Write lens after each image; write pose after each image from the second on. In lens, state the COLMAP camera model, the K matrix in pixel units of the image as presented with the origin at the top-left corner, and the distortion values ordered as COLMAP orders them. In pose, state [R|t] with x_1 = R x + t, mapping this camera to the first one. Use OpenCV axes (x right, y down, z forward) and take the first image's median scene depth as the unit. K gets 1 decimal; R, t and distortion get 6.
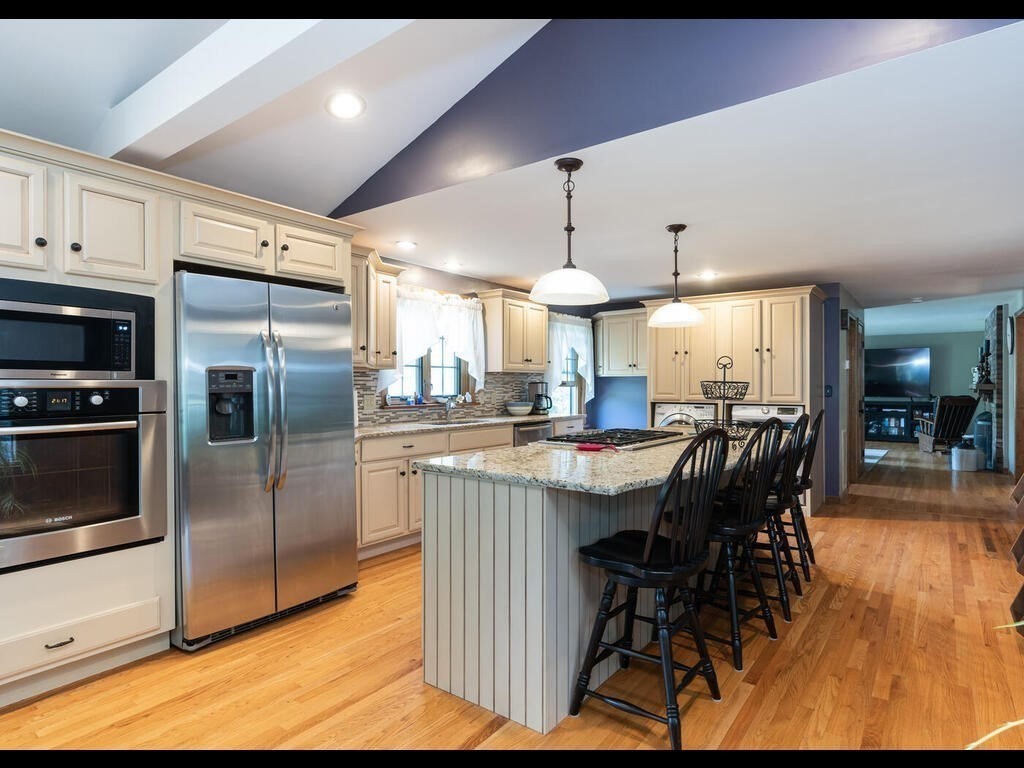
lens RADIAL K [[547.2, 0, 546.5], [0, 547.2, 385.8], [0, 0, 1]] dist [-0.004135, 0.000264]
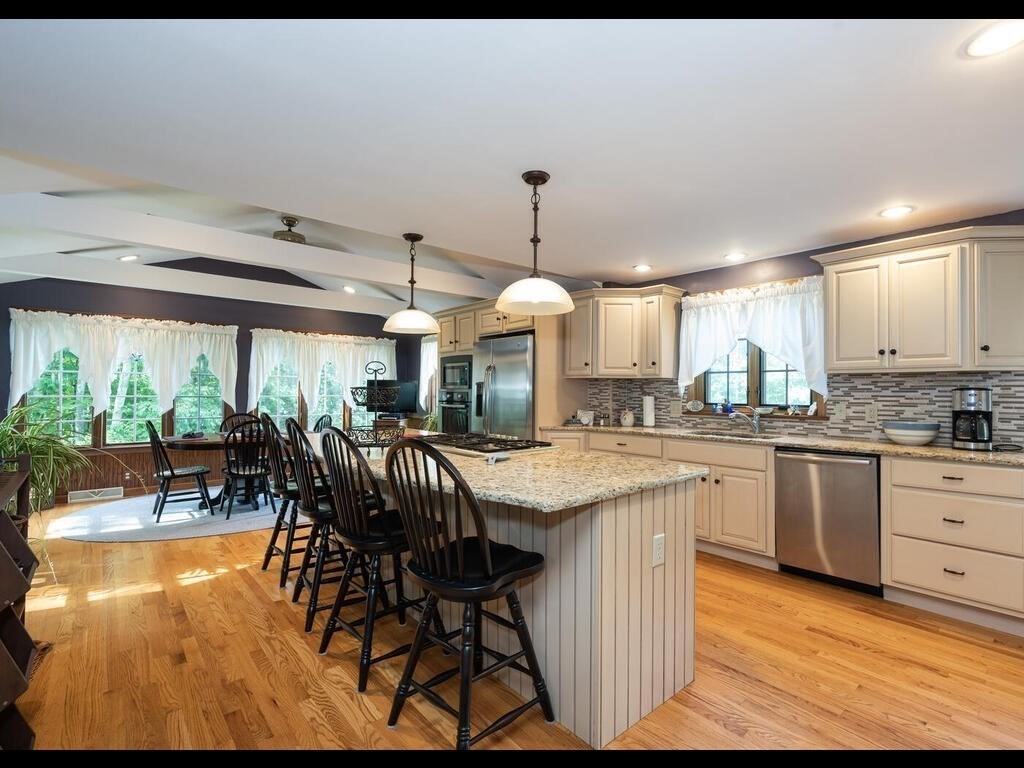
lens RADIAL K [[489.7, 0, 547.3], [0, 489.7, 386.5], [0, 0, 1]] dist [-0.001114, 0.000576]
pose [[-0.206337, -0.009766, -0.978432, 0.536785], [-0.005879, 0.999945, -0.008741, -0.001454], [0.978463, 0.003949, -0.206383, 0.707123]]
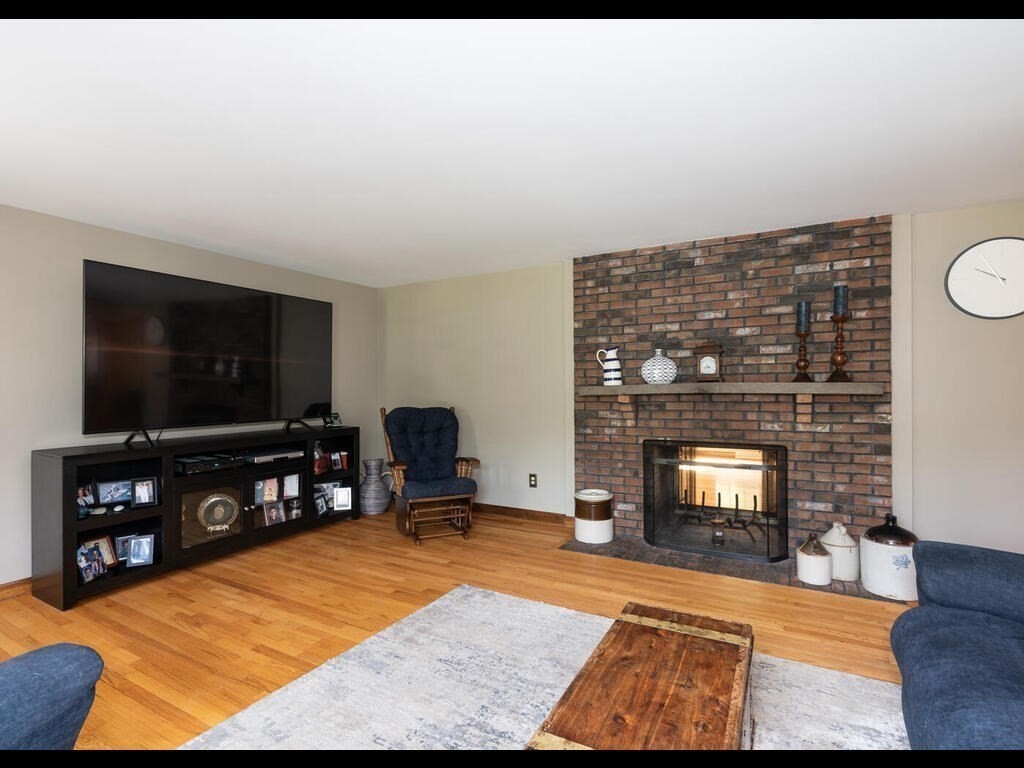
lens RADIAL K [[499.3, 0, 515.8], [0, 499.3, 384.4], [0, 0, 1]] dist [-0.001240, 0.000292]
pose [[-0.109470, 0.004871, 0.993978, 0.524588], [0.005975, 0.999973, -0.004243, -0.004615], [-0.993972, 0.005474, -0.109496, 1.653202]]
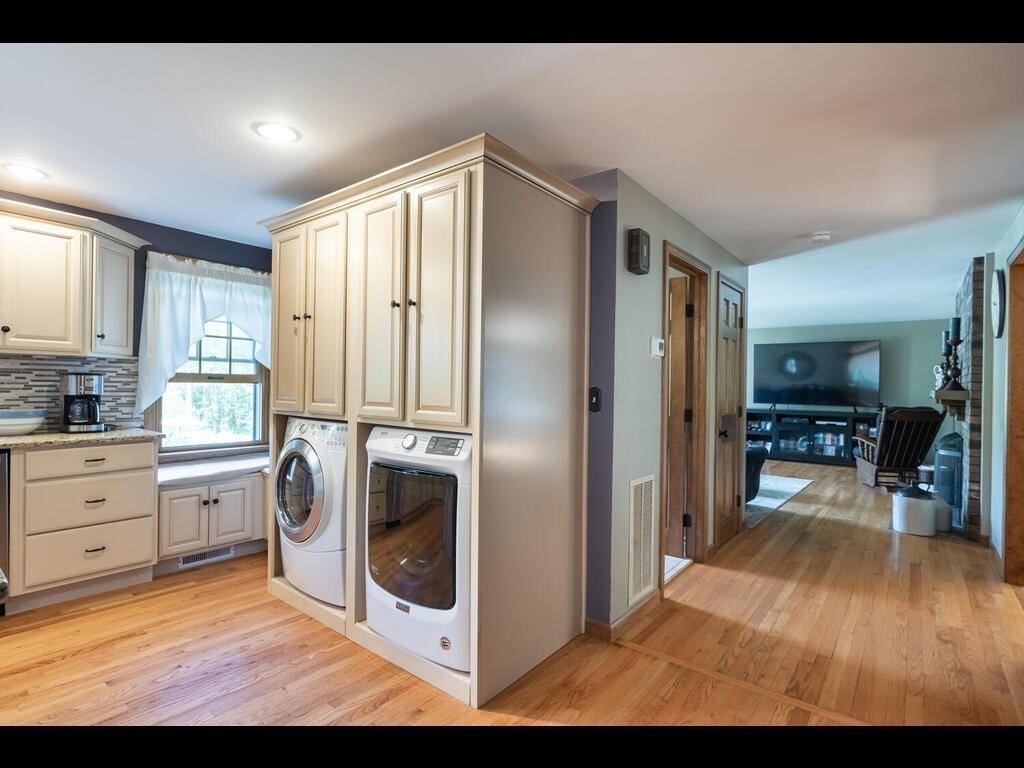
lens RADIAL K [[499.3, 0, 515.8], [0, 499.3, 384.4], [0, 0, 1]] dist [-0.001240, 0.000292]
pose [[0.998292, 0.016658, -0.055988, 0.448927], [-0.016737, 0.999859, -0.000944, -0.001830], [0.055964, 0.001880, 0.998431, 0.535938]]
